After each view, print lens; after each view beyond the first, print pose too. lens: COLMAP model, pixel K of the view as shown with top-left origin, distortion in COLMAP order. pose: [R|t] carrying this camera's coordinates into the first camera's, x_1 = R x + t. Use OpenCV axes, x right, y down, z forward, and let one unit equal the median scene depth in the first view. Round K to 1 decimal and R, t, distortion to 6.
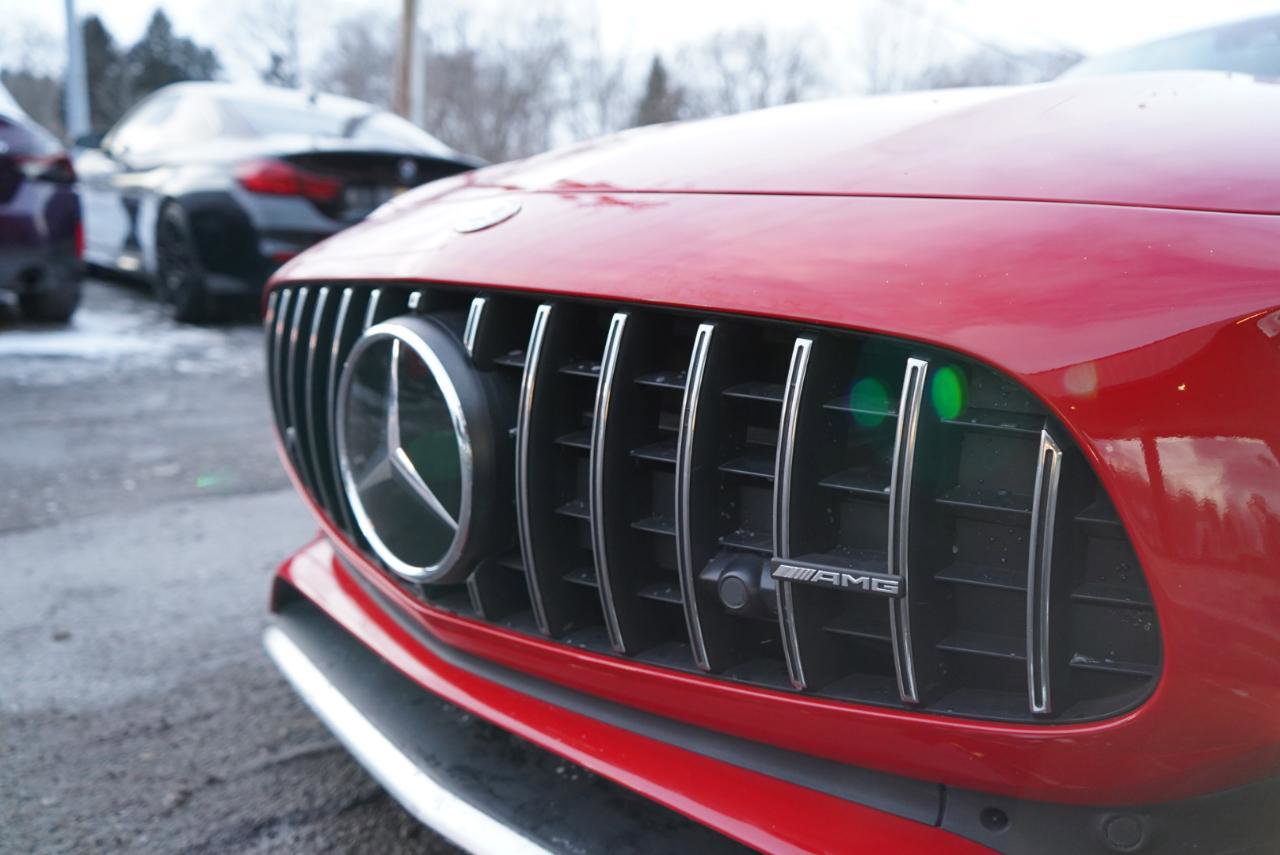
lens RADIAL K [[1024.1, 0, 635.6], [0, 1024.1, 405.0], [0, 0, 1]] dist [-0.001951, 0.003914]
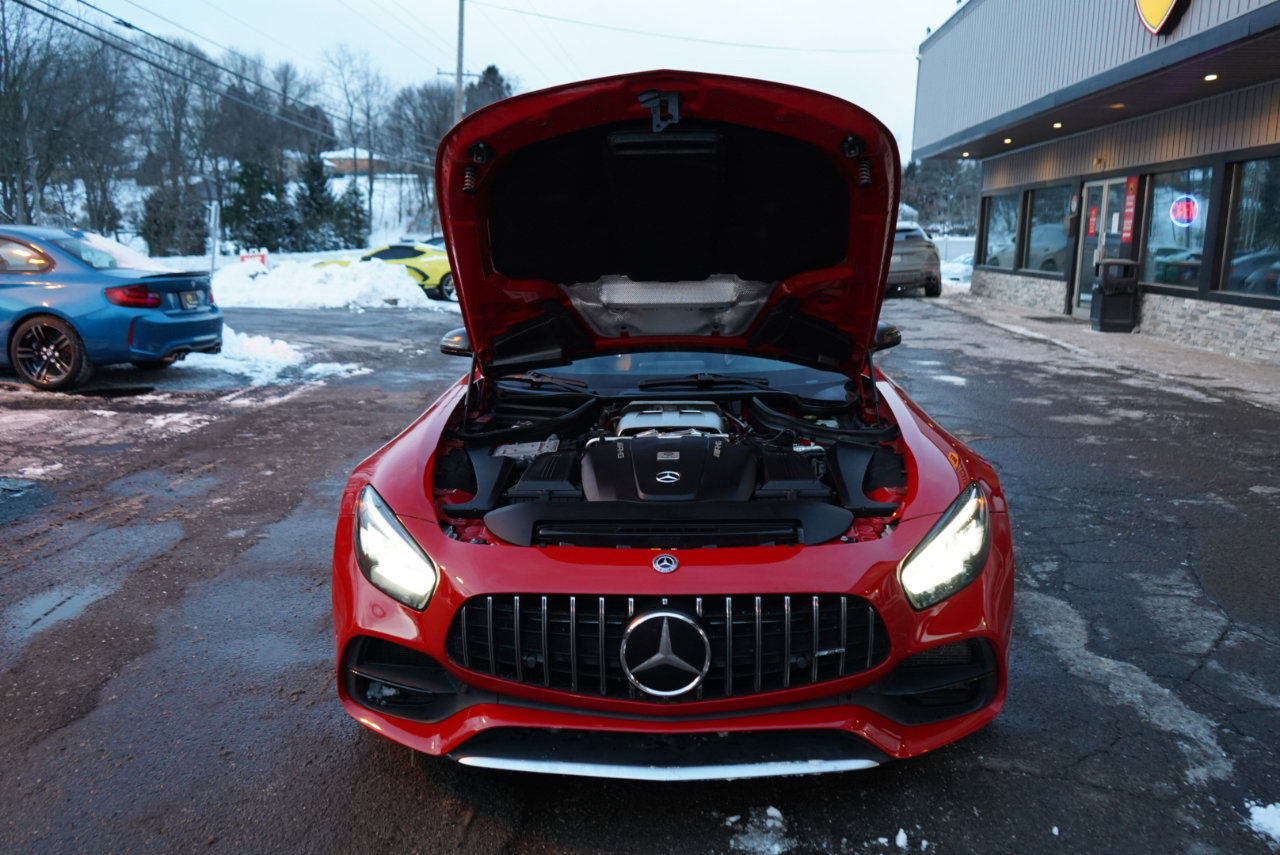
lens RADIAL K [[1029.2, 0, 640.0], [0, 1029.2, 427.5], [0, 0, 1]] dist [-0.010751, 0.006187]
pose [[0.705330, -0.160762, 0.690410, -1.351143], [0.131790, 0.986704, 0.095116, -0.538297], [-0.696521, 0.023901, 0.717138, -0.637637]]
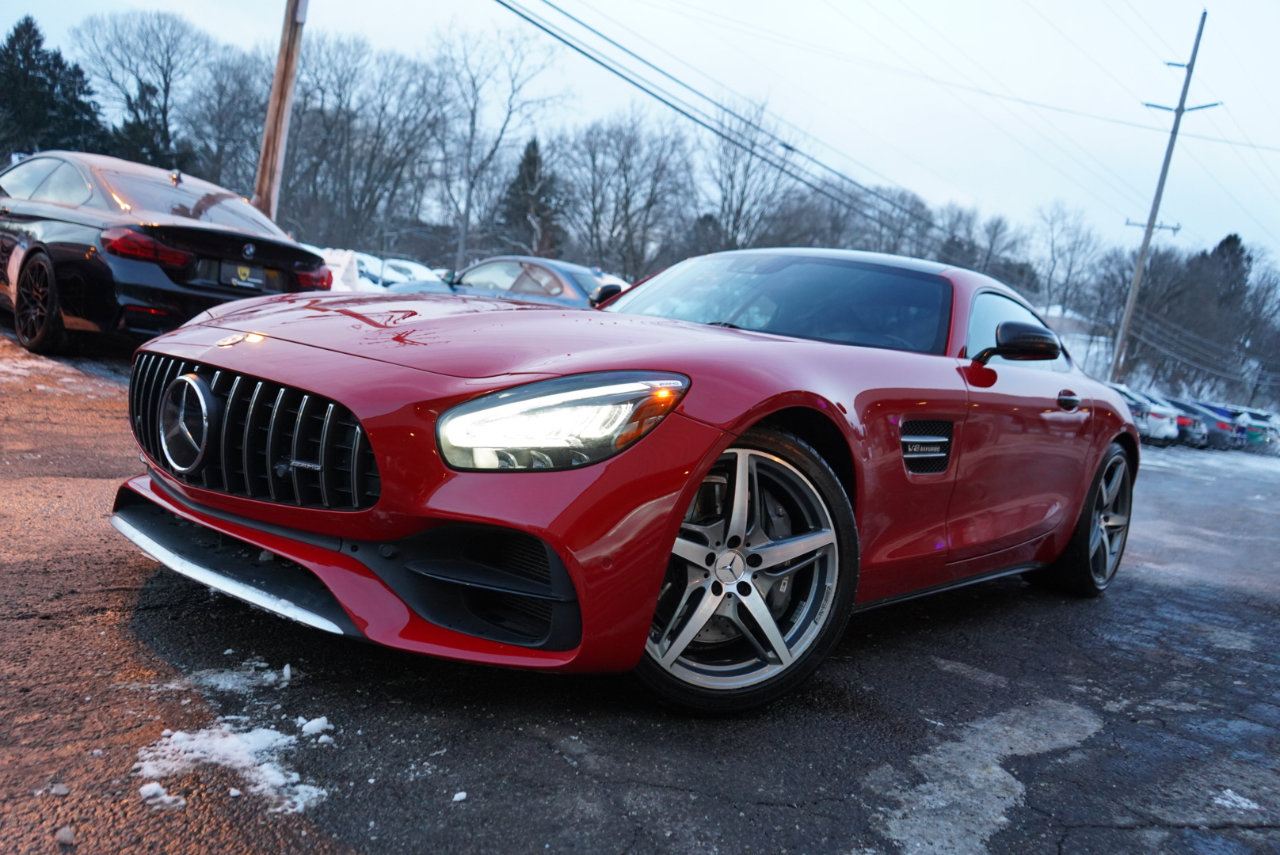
lens RADIAL K [[1030.7, 0, 640.0], [0, 1030.7, 427.5], [0, 0, 1]] dist [-0.015223, 0.014492]
pose [[0.984620, 0.101934, 0.141893, 0.350094], [-0.093693, 0.993567, -0.063614, 0.069745], [-0.147465, 0.049341, 0.987836, -1.130851]]
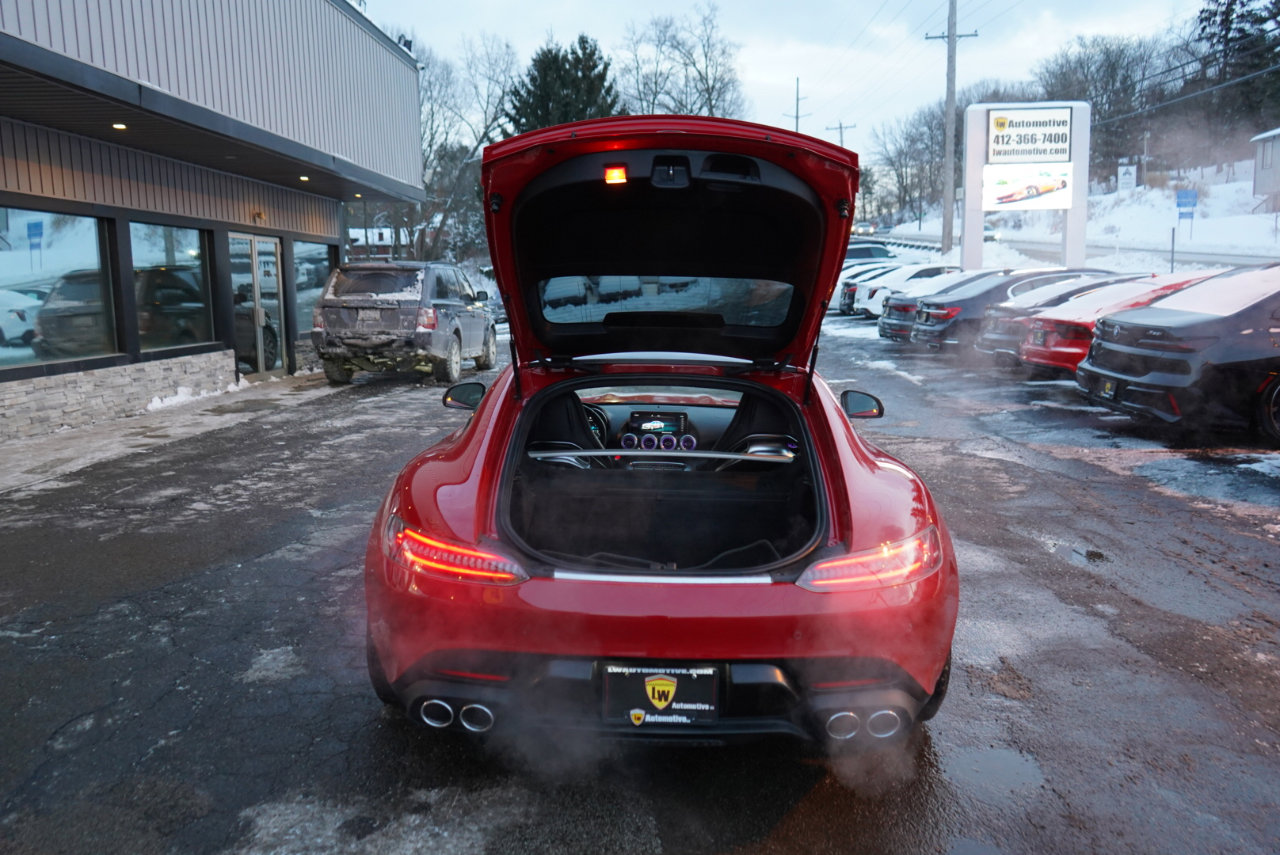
lens RADIAL K [[1033.3, 0, 633.9], [0, 1033.3, 429.9], [0, 0, 1]] dist [-0.044158, 0.062677]
pose [[-0.698243, 0.071398, -0.712292, 3.877407], [-0.133646, 0.964518, 0.227691, -1.209482], [0.703275, 0.254179, -0.663926, 4.189596]]
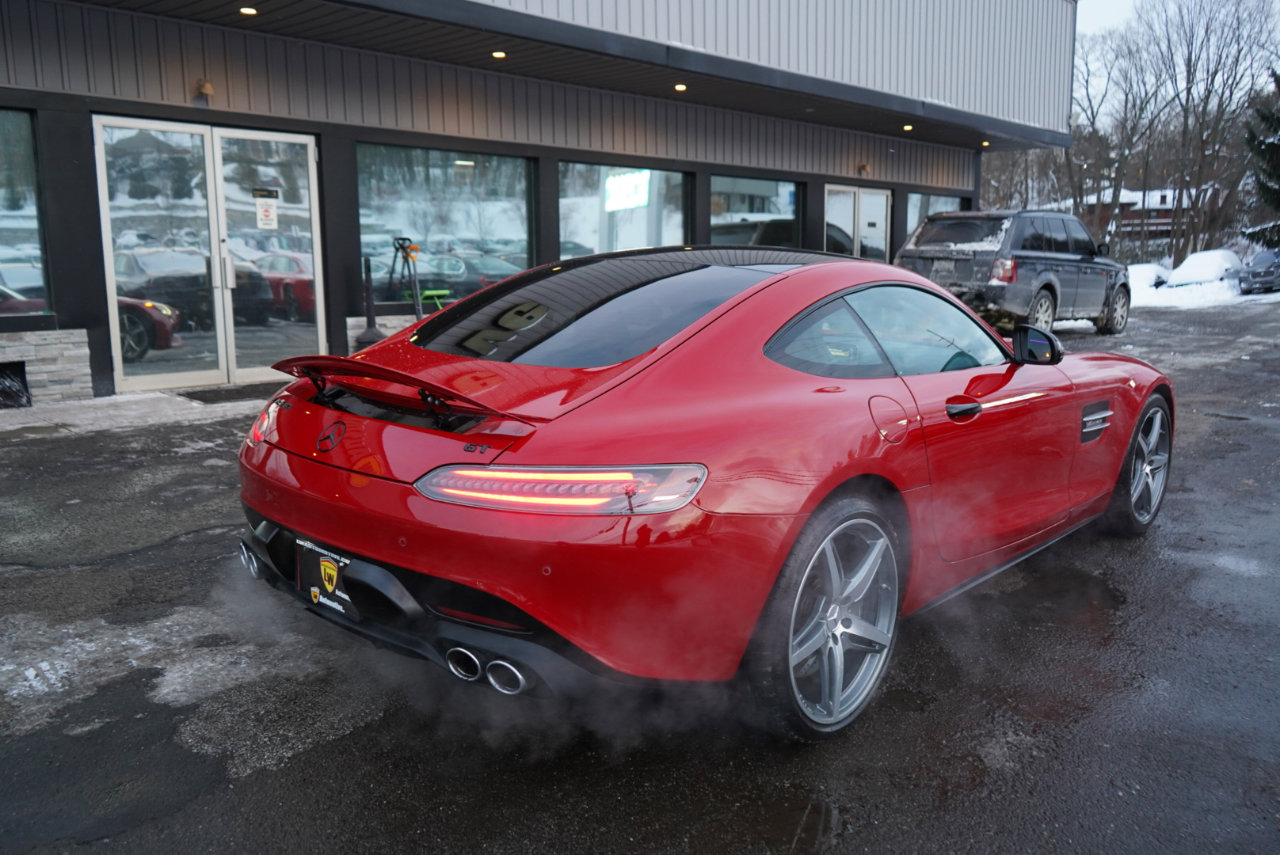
lens RADIAL K [[1025.5, 0, 628.8], [0, 1025.5, 422.7], [0, 0, 1]] dist [-0.011939, 0.007765]
pose [[-0.997122, -0.024907, -0.071609, 1.932016], [-0.046515, 0.946822, 0.318378, -1.183718], [0.059871, 0.320793, -0.945255, 4.832065]]
